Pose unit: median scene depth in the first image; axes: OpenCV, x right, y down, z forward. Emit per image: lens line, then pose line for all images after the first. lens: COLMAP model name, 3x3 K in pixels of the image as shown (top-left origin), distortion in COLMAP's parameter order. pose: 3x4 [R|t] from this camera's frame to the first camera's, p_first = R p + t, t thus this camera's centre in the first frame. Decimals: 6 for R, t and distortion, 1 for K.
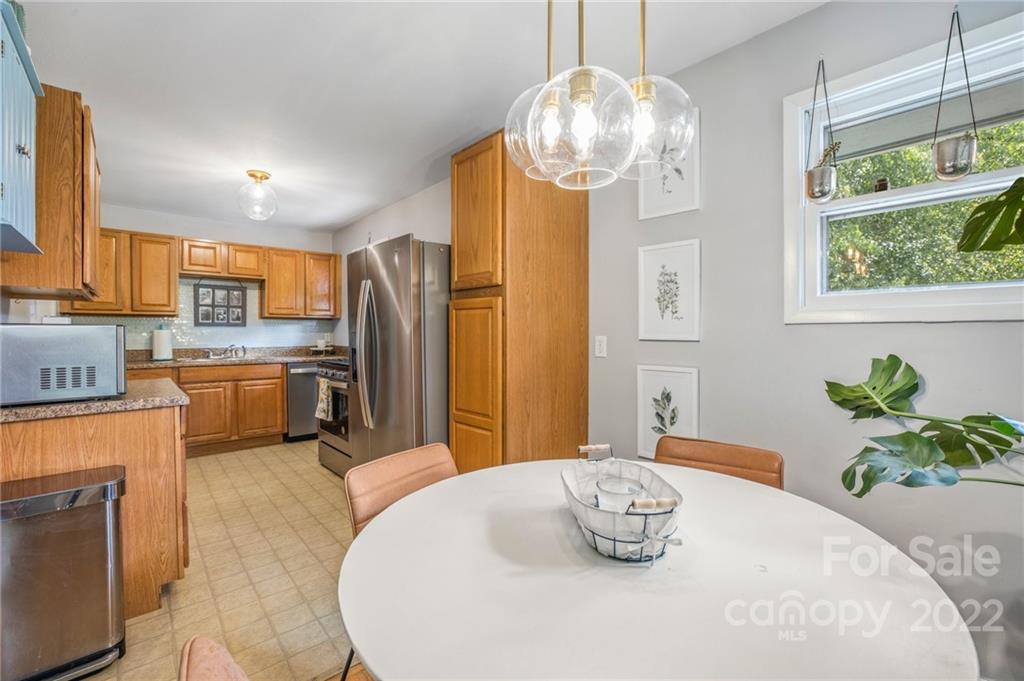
lens RADIAL K [[441.9, 0, 516.2], [0, 441.9, 335.3], [0, 0, 1]] dist [-0.015683, 0.002817]
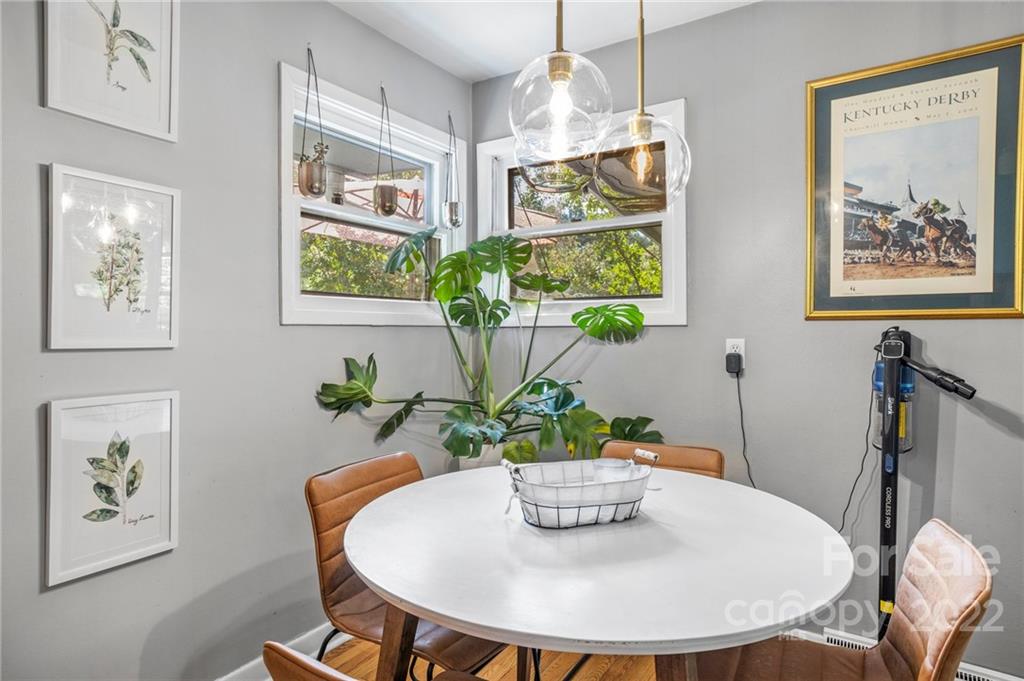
lens RADIAL K [[605.8, 0, 509.9], [0, 605.8, 338.1], [0, 0, 1]] dist [0.008214, 0.001508]
pose [[-0.270604, -0.006611, 0.962668, -0.553935], [0.005672, 0.999948, 0.008461, -0.006279], [-0.962674, 0.007750, -0.270552, 0.744301]]
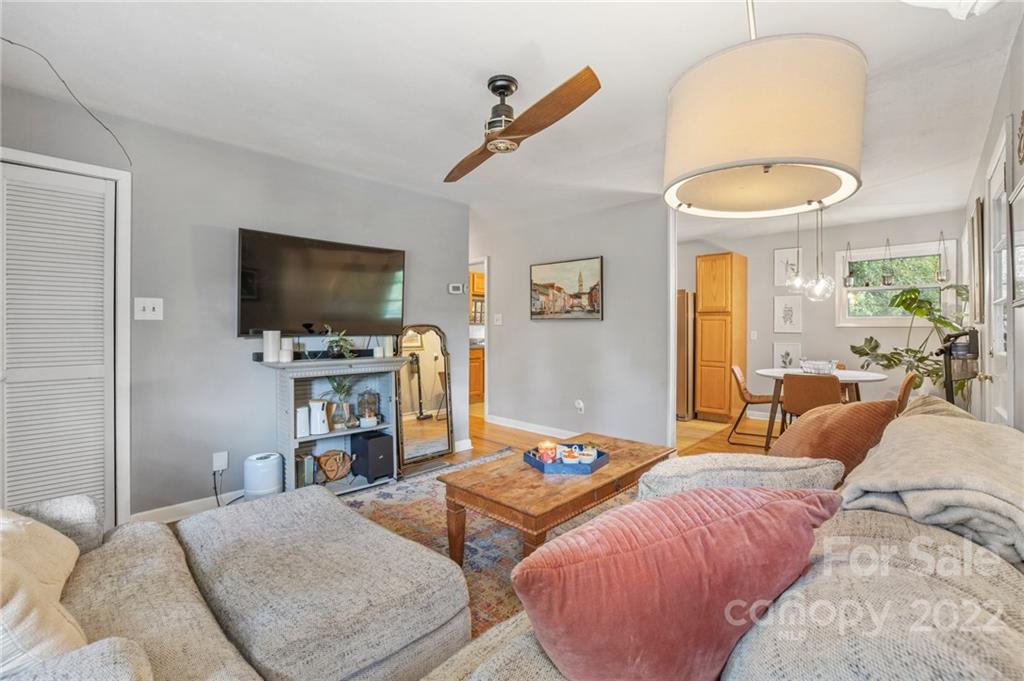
lens RADIAL K [[441.9, 0, 524.5], [0, 441.9, 328.1], [0, 0, 1]] dist [-0.015683, 0.002817]
pose [[0.996858, 0.002317, 0.079179, -1.461884], [-0.001901, 0.999984, -0.005322, 0.000399], [-0.079190, 0.005155, 0.996846, -1.522456]]
